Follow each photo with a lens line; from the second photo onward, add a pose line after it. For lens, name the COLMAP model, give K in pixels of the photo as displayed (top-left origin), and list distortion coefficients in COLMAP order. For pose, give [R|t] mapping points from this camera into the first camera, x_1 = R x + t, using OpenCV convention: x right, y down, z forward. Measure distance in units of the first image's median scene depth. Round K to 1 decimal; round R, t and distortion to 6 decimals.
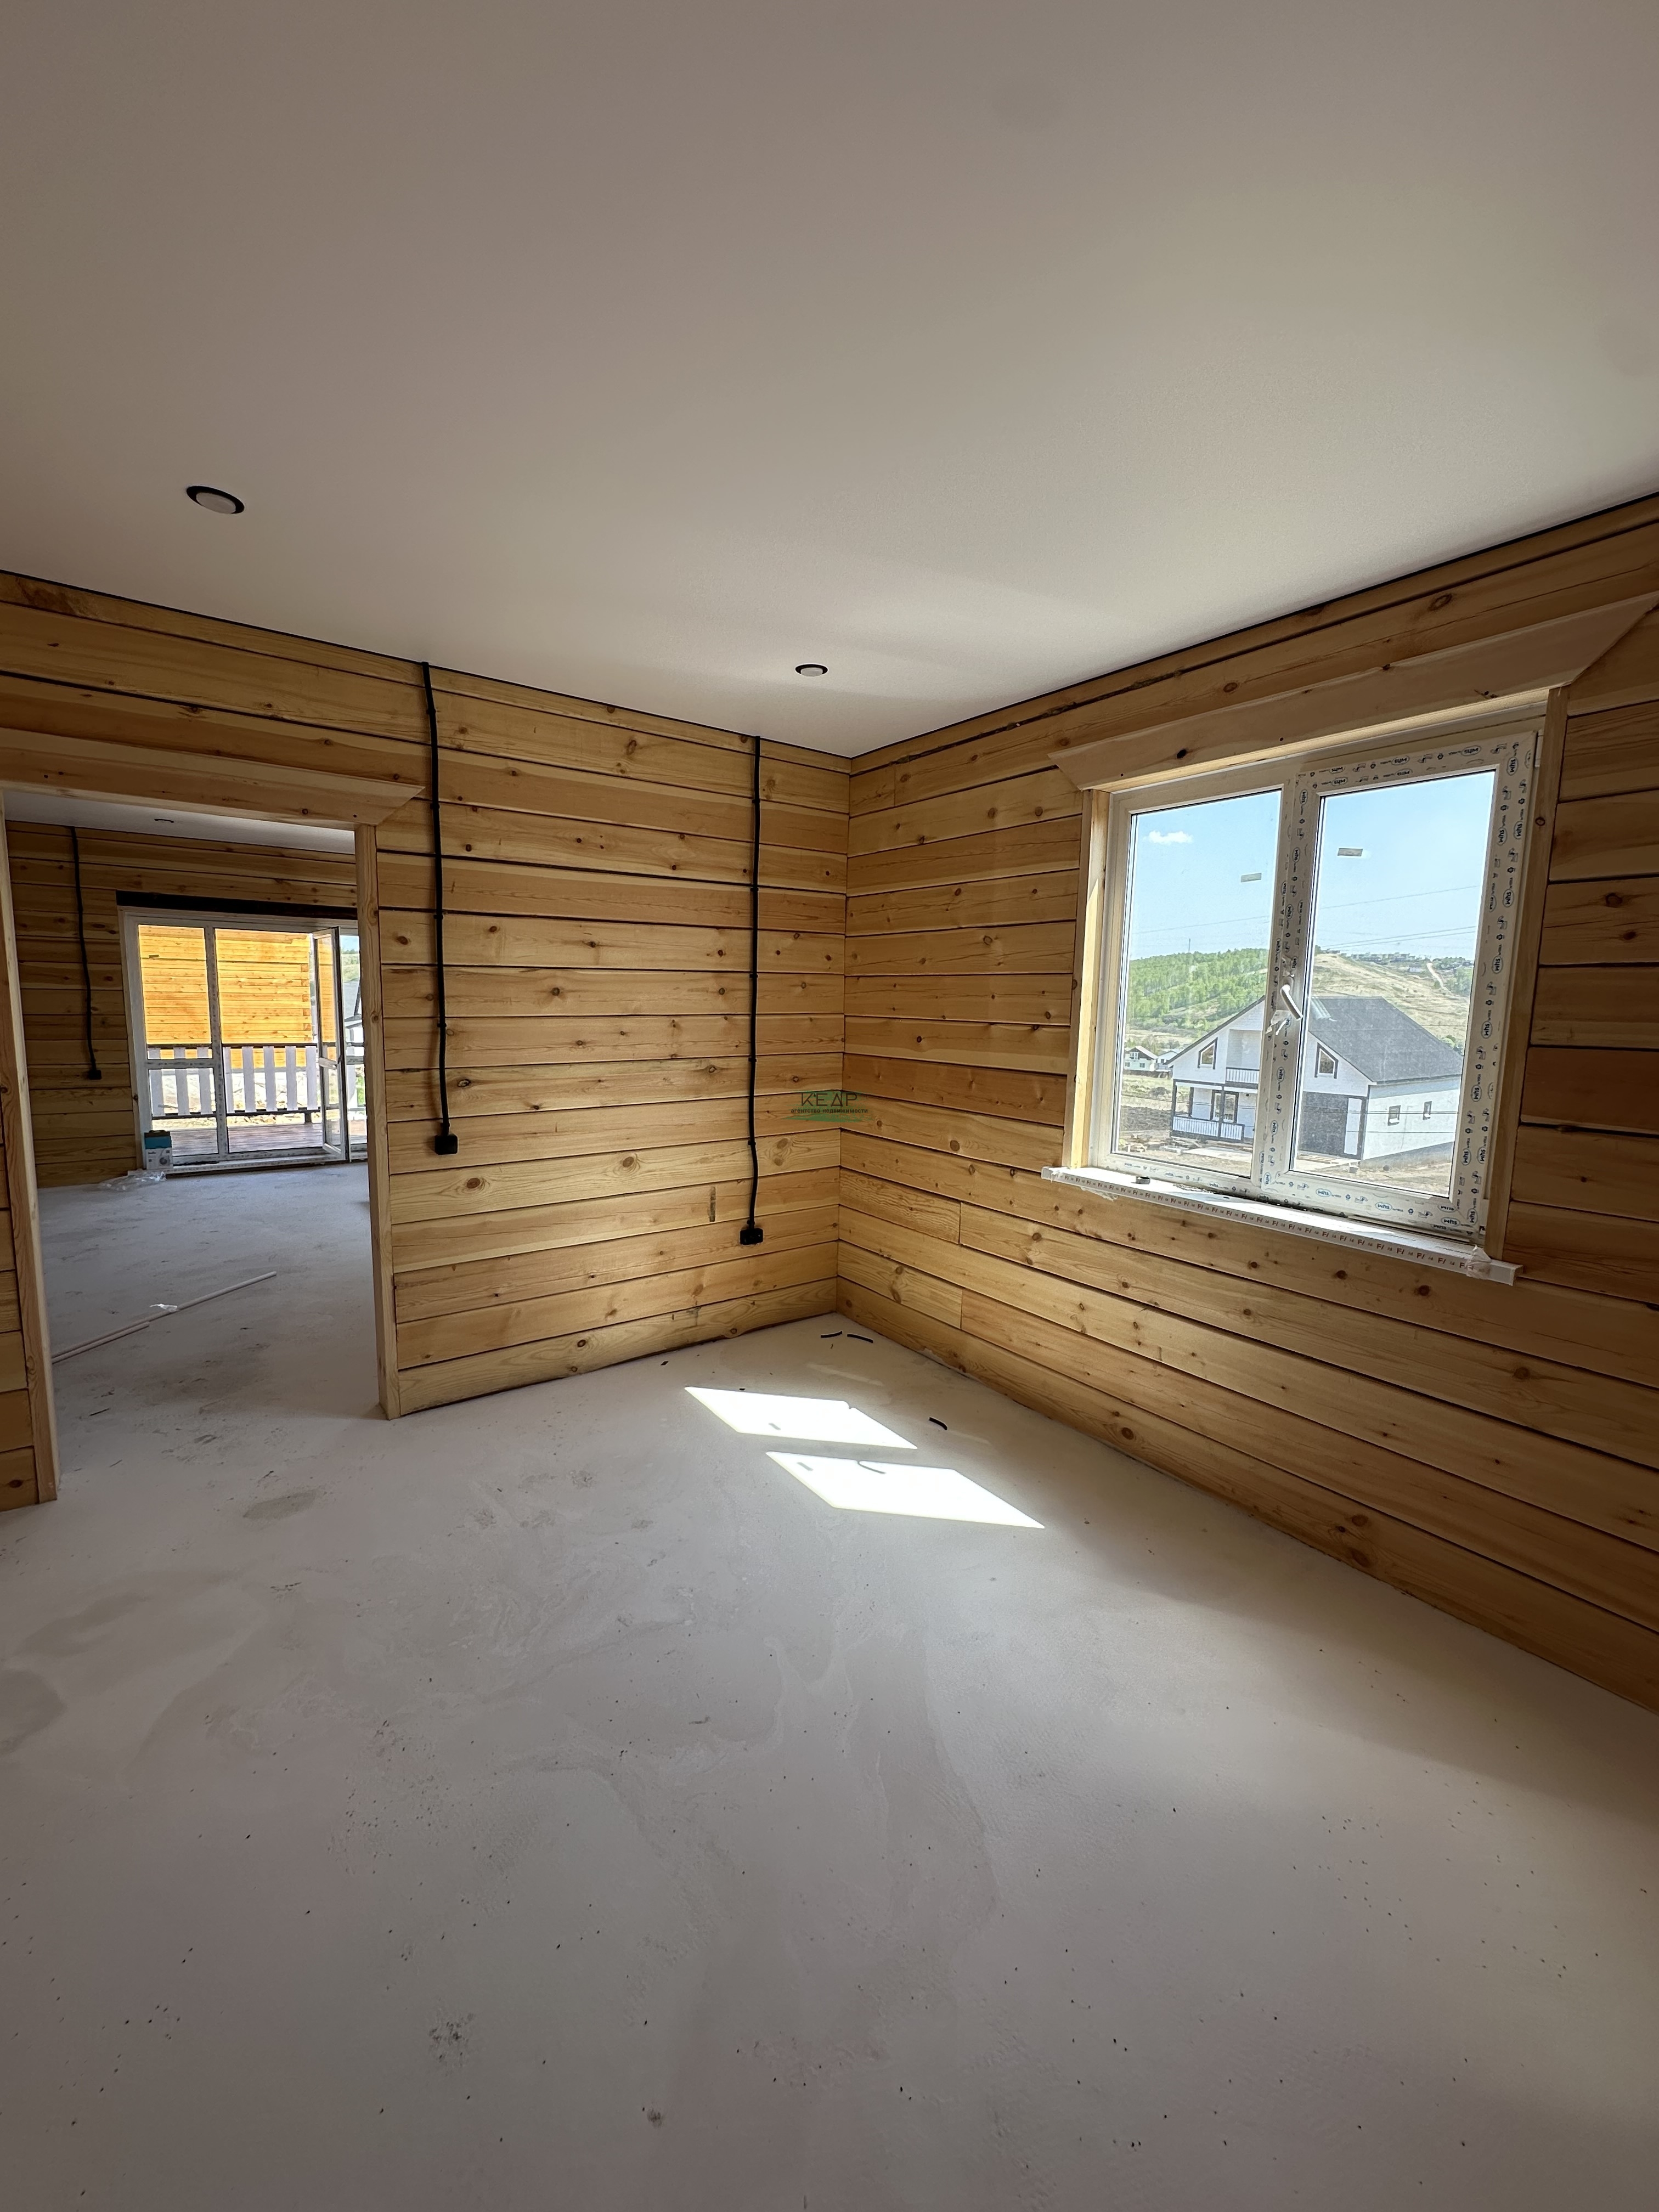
lens RADIAL K [[883.4, 0, 829.5], [0, 883.4, 1106.0], [0, 0, 1]] dist [-0.003926, 0.000436]
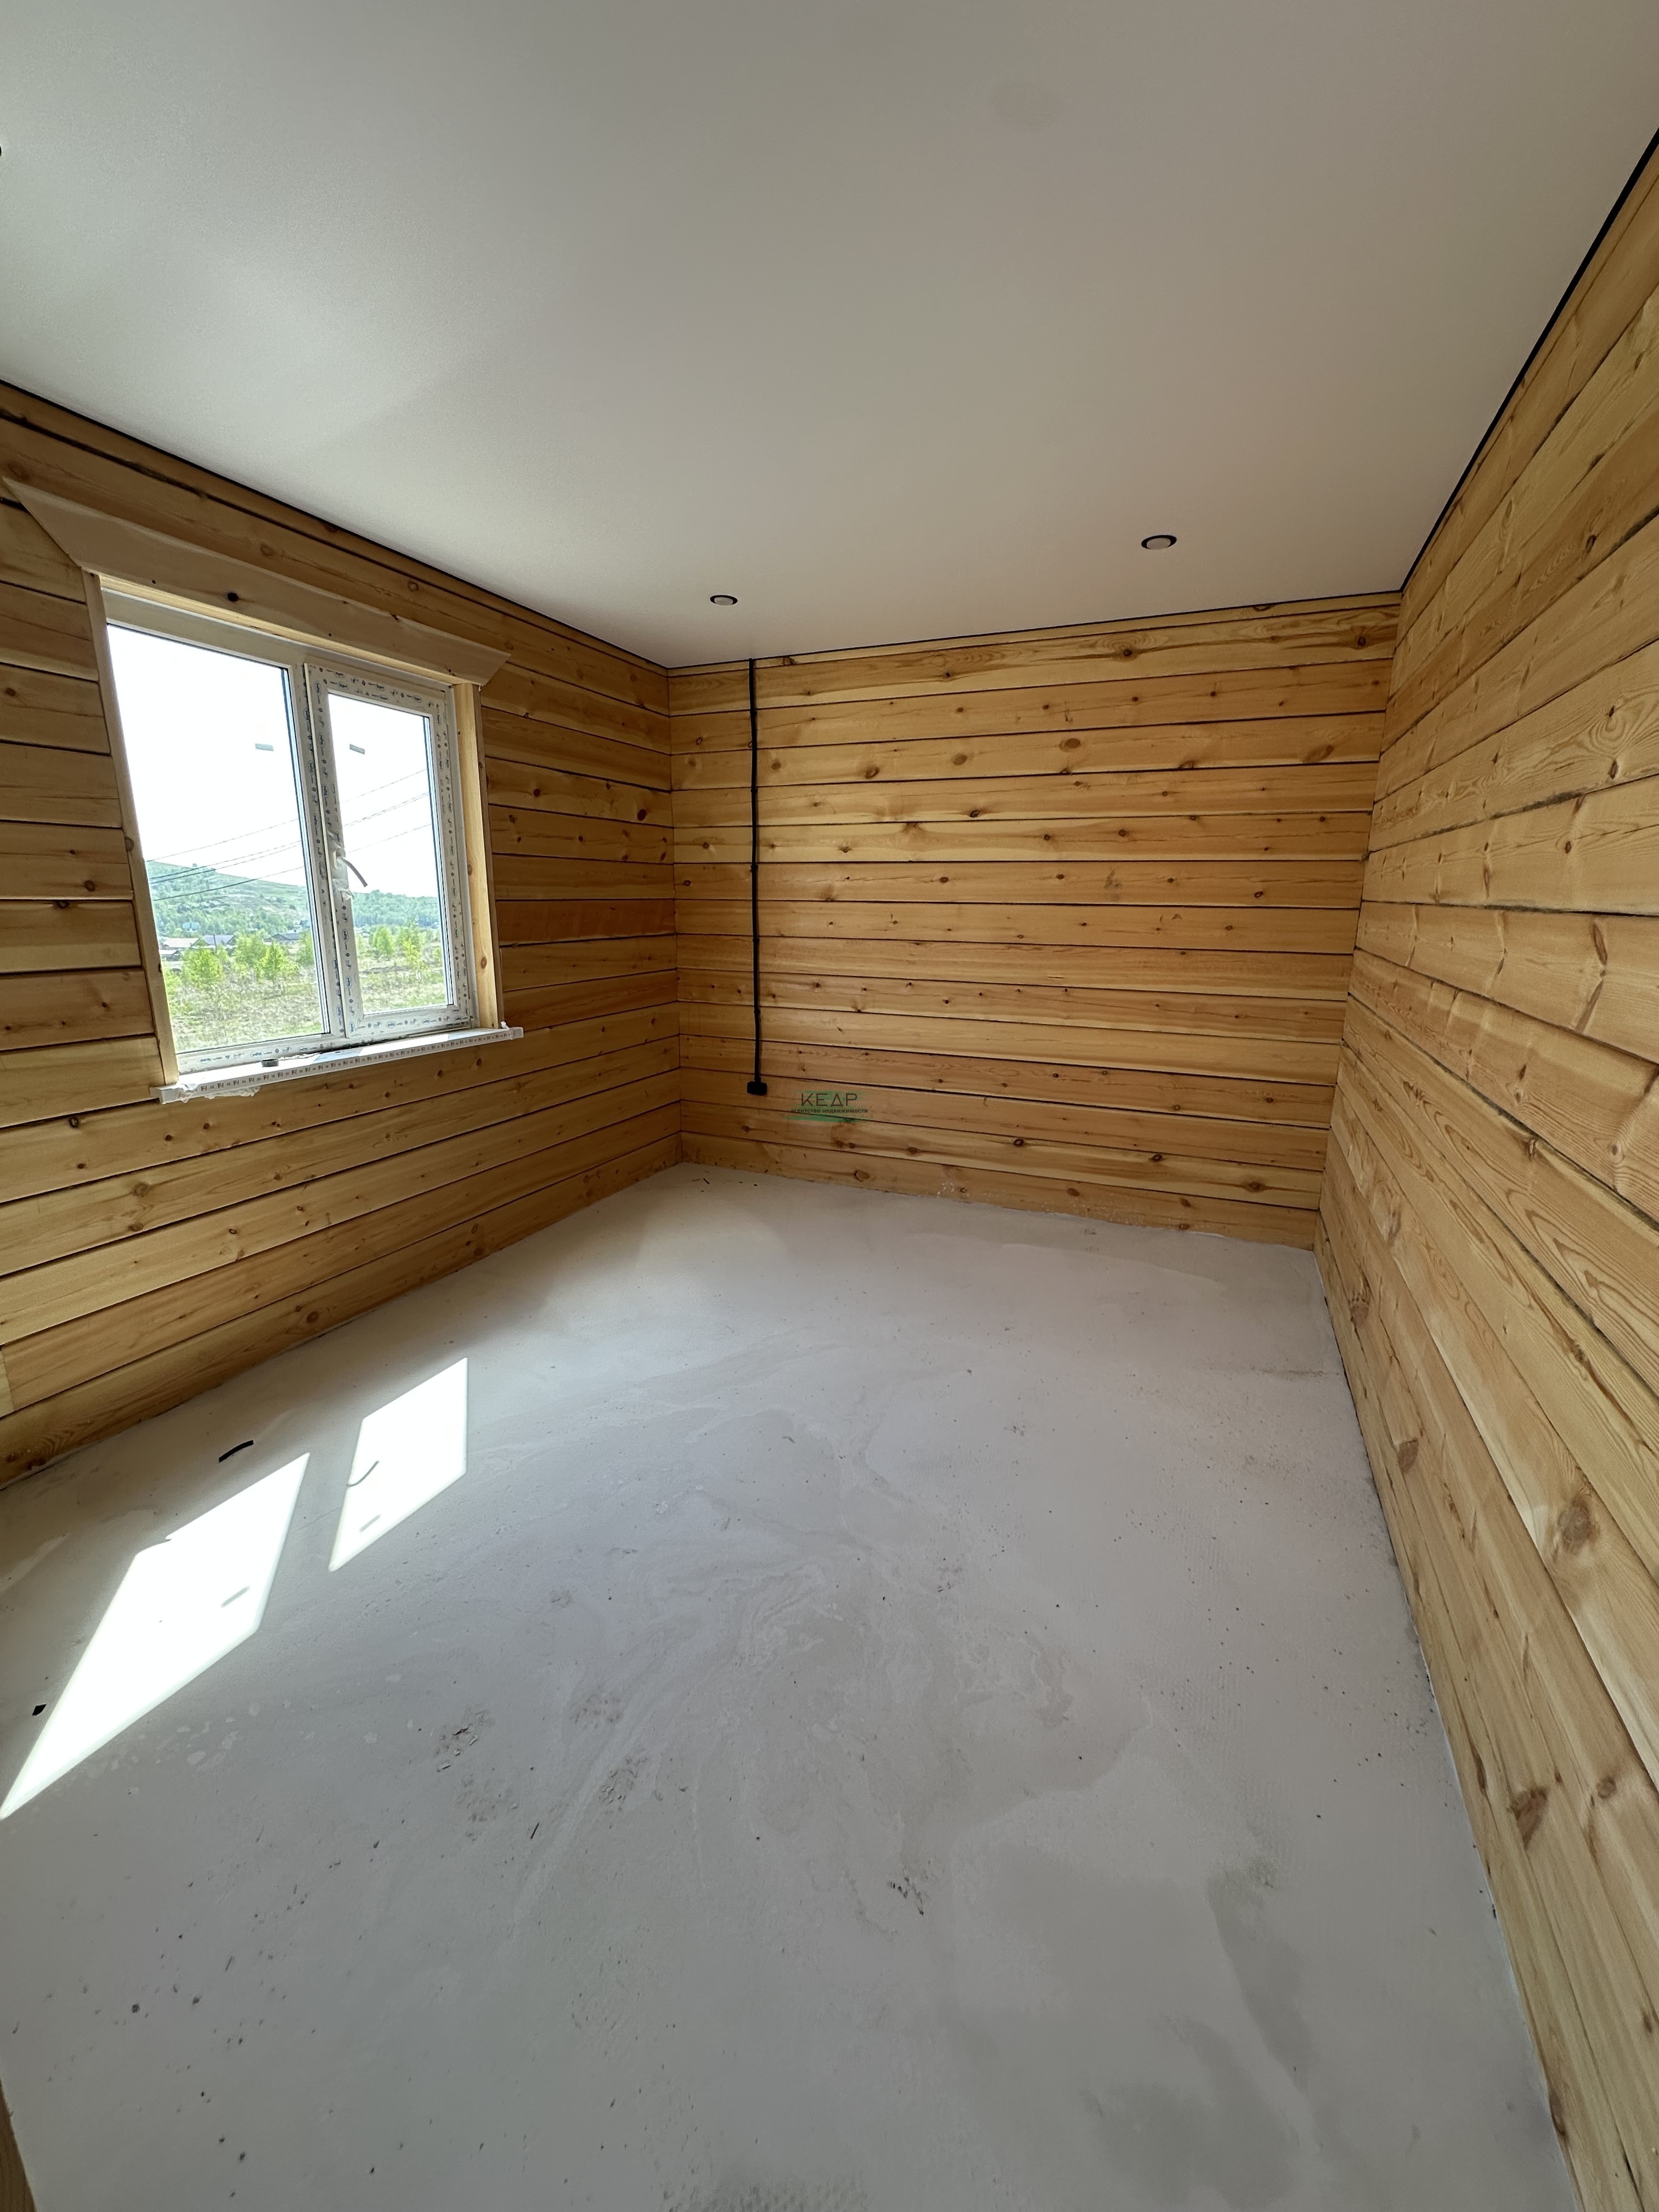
lens RADIAL K [[883.4, 0, 829.5], [0, 883.4, 1106.0], [0, 0, 1]] dist [-0.003926, 0.000436]
pose [[-0.506074, -0.218343, 0.834395, -0.988339], [0.086085, 0.949808, 0.300755, -0.138332], [-0.858183, 0.224033, -0.461877, 1.225107]]
